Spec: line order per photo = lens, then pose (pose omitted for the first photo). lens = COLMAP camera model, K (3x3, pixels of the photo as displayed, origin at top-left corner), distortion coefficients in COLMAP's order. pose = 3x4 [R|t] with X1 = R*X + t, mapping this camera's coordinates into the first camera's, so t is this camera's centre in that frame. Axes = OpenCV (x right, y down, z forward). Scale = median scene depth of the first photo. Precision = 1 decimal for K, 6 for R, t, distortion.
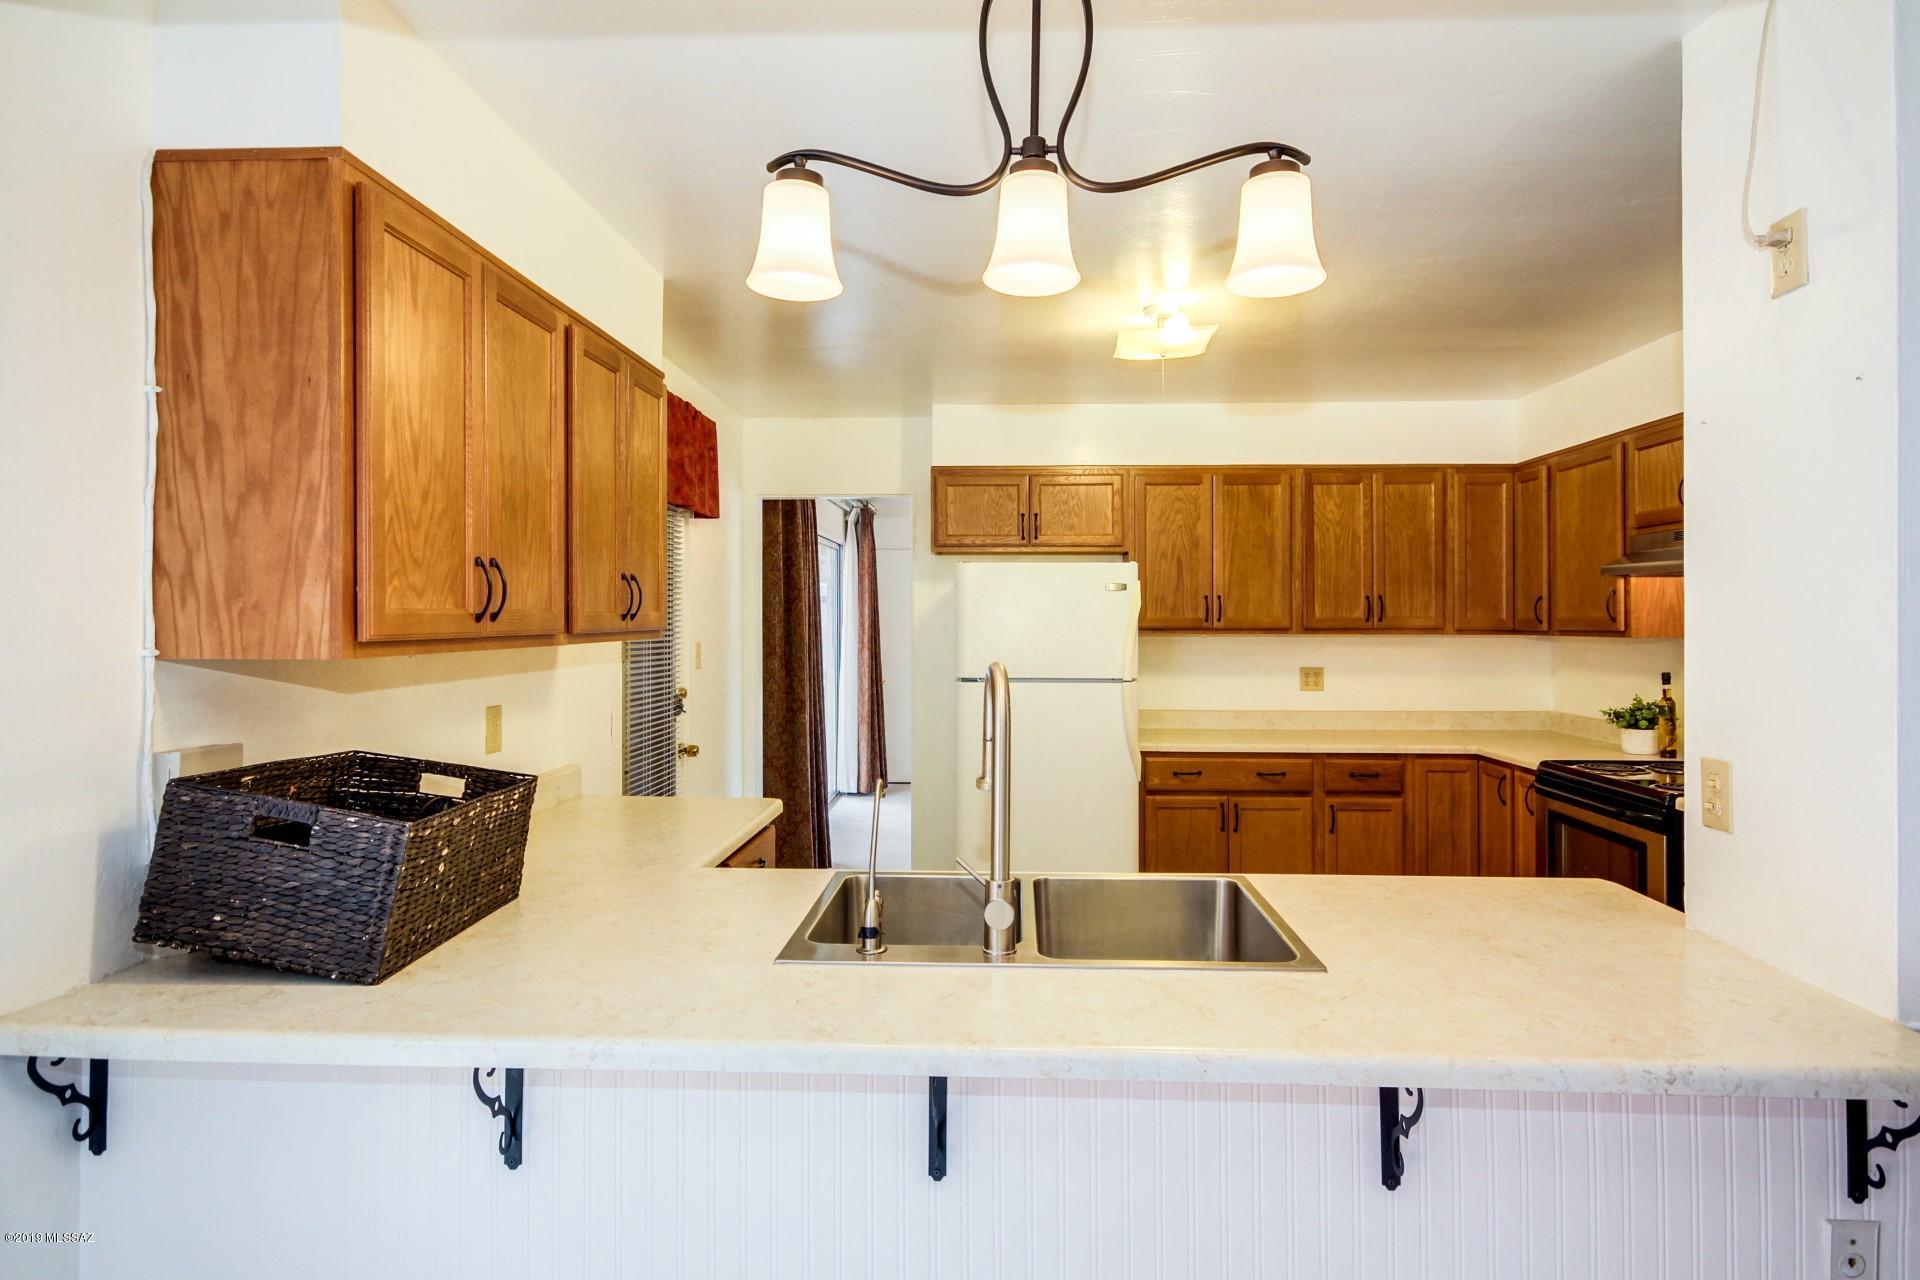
lens RADIAL K [[1032.3, 0, 964.1], [0, 1032.3, 609.4], [0, 0, 1]] dist [0.015608, -0.000990]
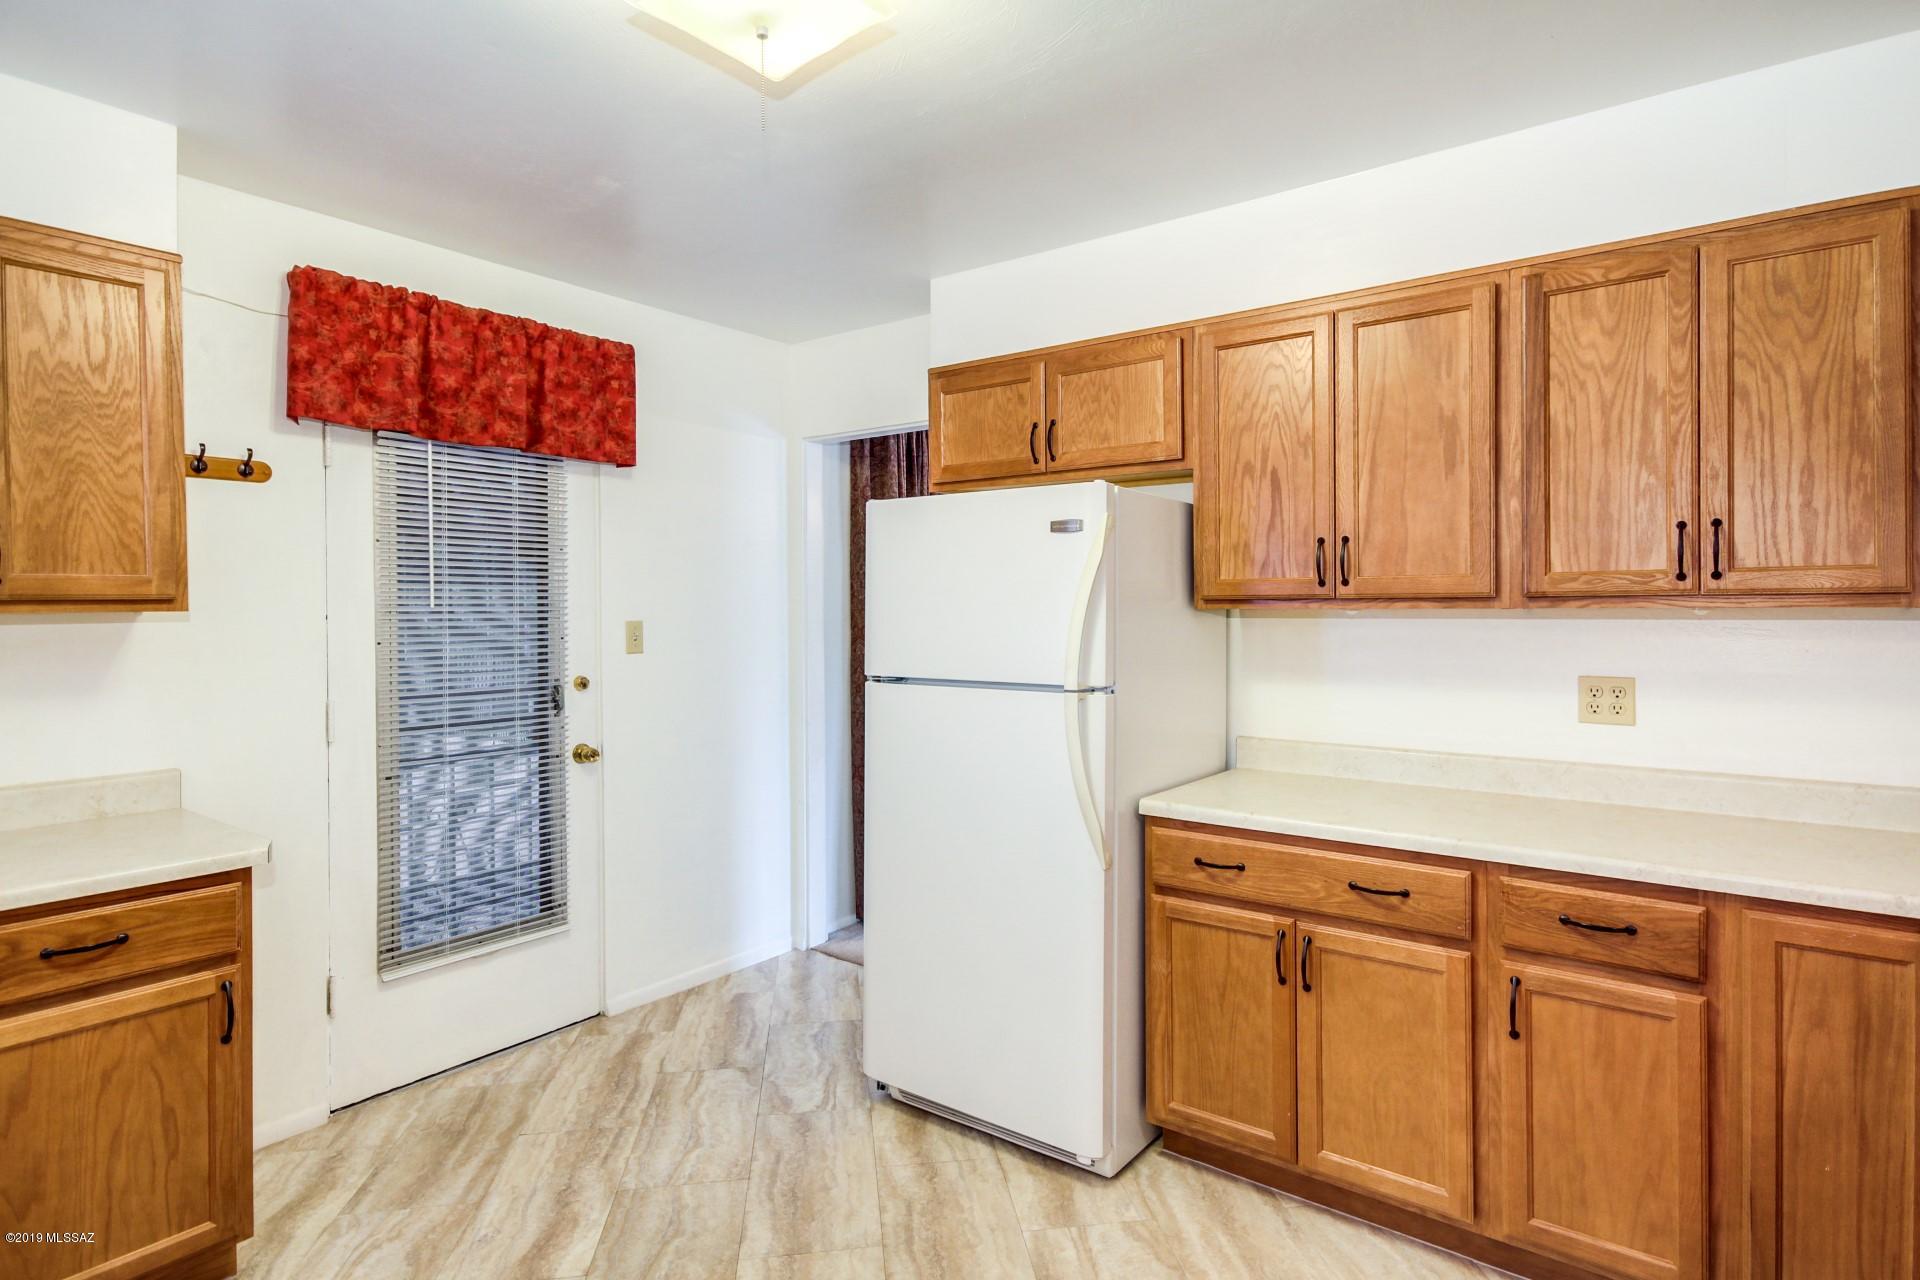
lens RADIAL K [[1032.3, 0, 964.5], [0, 1032.3, 600.9], [0, 0, 1]] dist [0.015608, -0.000990]
pose [[0.814191, -0.009810, -0.580514, 0.397860], [0.013233, 0.999911, 0.001662, 0.016418], [0.580446, -0.009035, 0.814248, 0.451858]]
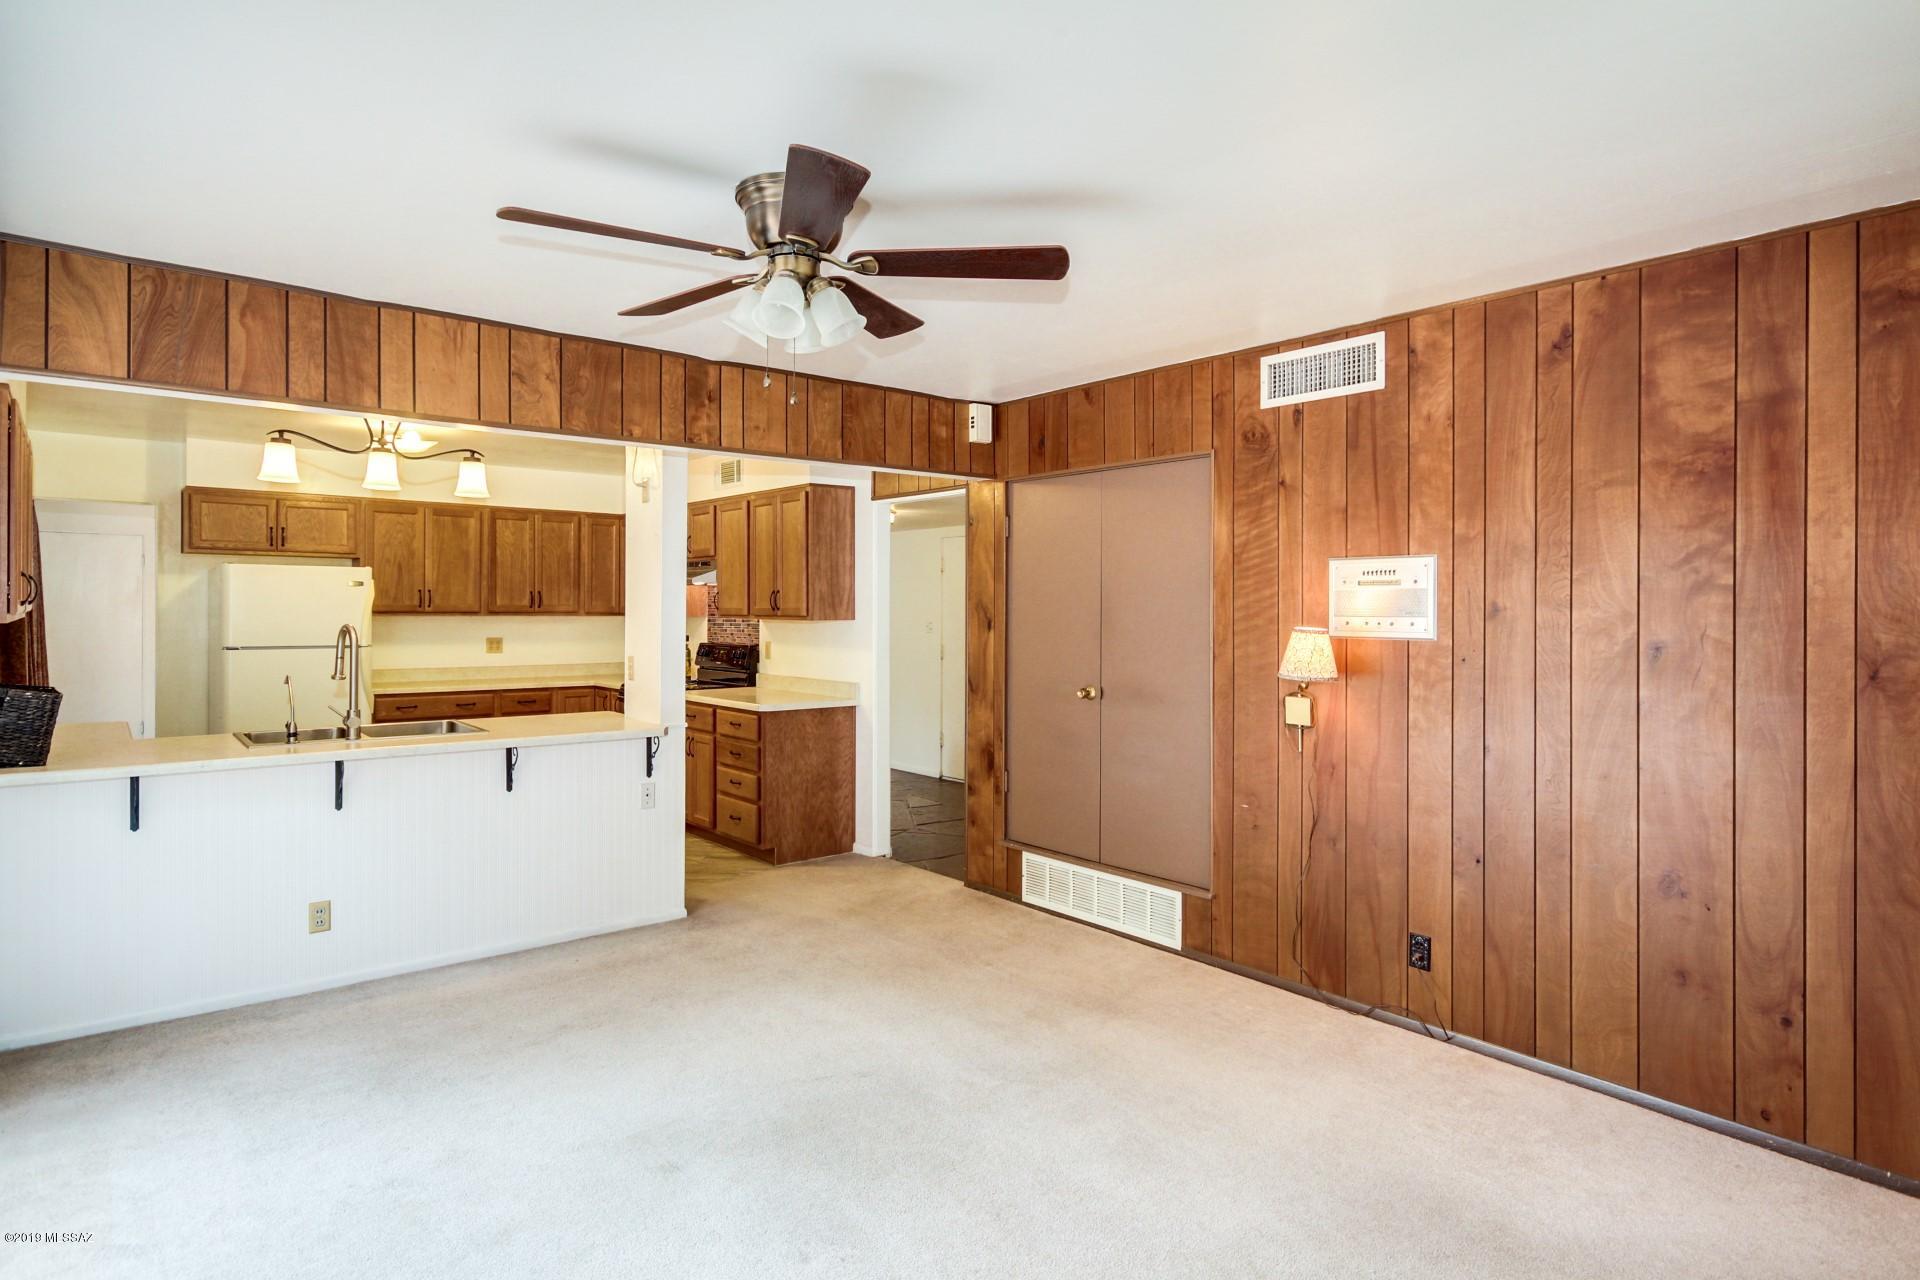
lens RADIAL K [[1032.3, 0, 963.0], [0, 1032.3, 614.2], [0, 0, 1]] dist [0.015608, -0.000990]
pose [[0.739238, -0.000041, 0.673445, -0.191639], [-0.011839, 0.999845, 0.013057, -0.006854], [-0.673341, -0.017625, 0.739122, -0.625586]]
